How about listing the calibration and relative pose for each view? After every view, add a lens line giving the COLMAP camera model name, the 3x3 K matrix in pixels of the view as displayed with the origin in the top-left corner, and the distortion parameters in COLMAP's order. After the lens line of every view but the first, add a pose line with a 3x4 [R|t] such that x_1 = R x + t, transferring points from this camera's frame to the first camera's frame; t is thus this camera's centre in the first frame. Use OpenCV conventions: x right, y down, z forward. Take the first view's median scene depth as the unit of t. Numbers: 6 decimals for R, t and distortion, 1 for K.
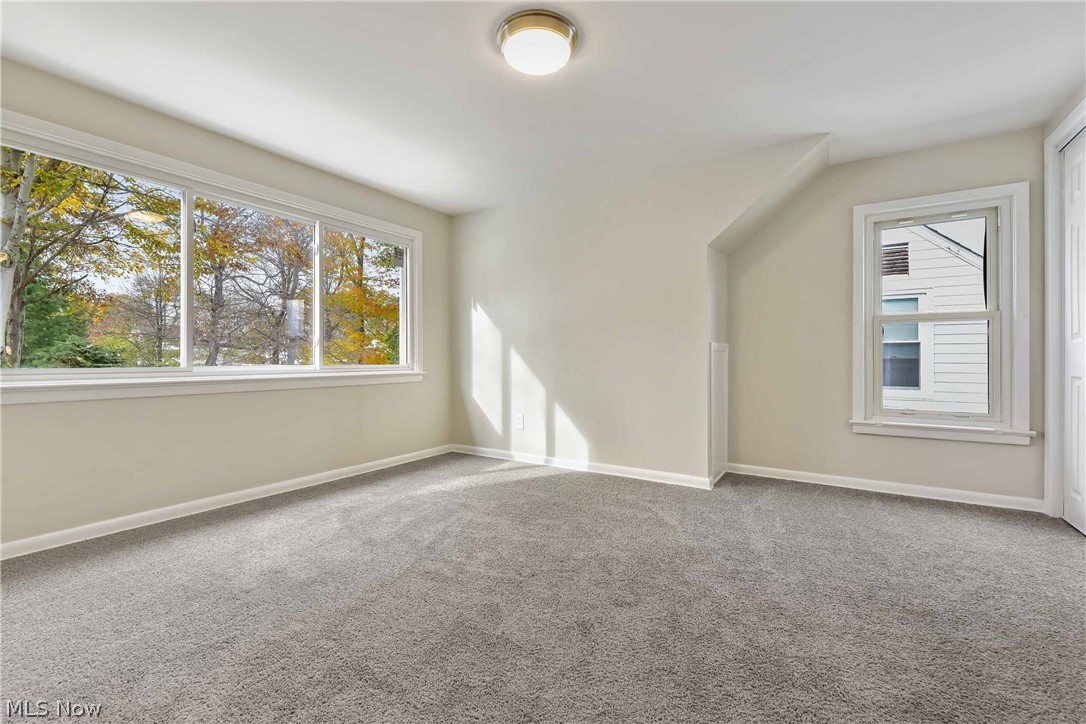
lens RADIAL K [[469.3, 0, 545.8], [0, 469.3, 354.7], [0, 0, 1]] dist [-0.000173, -0.000636]
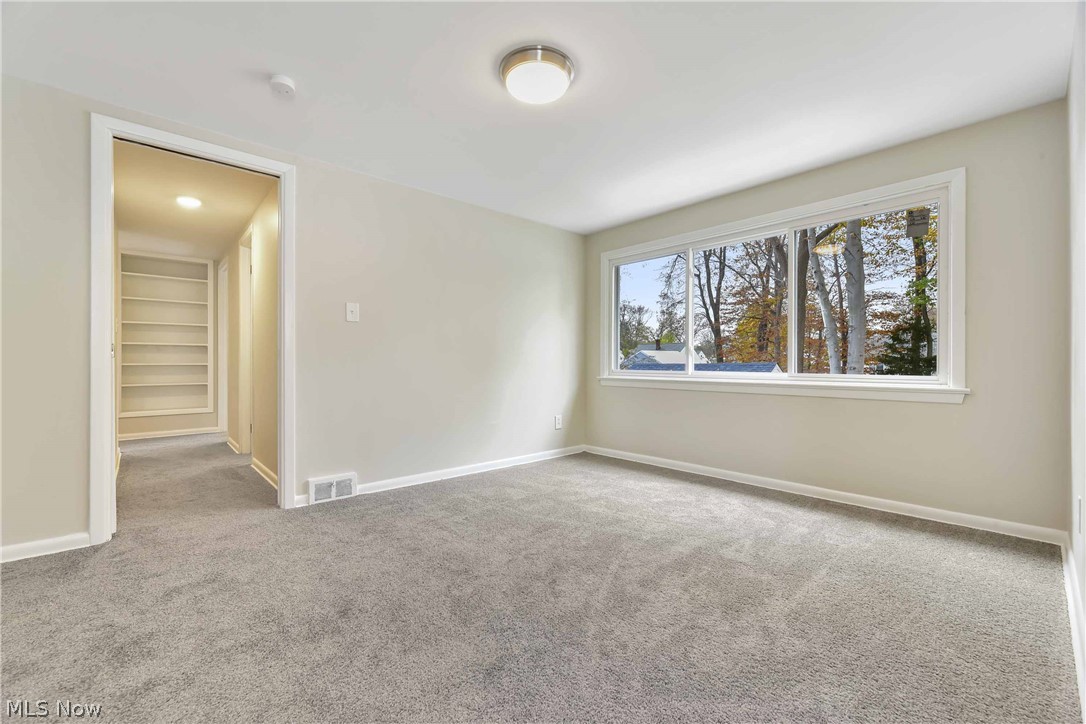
lens RADIAL K [[442.3, 0, 545.9], [0, 442.3, 368.2], [0, 0, 1]] dist [-0.001834, -0.000982]
pose [[-0.264686, 0.006175, -0.964315, 0.593204], [0.002000, 0.999981, 0.005854, 0.006406], [0.964333, -0.000379, -0.264693, 0.797820]]
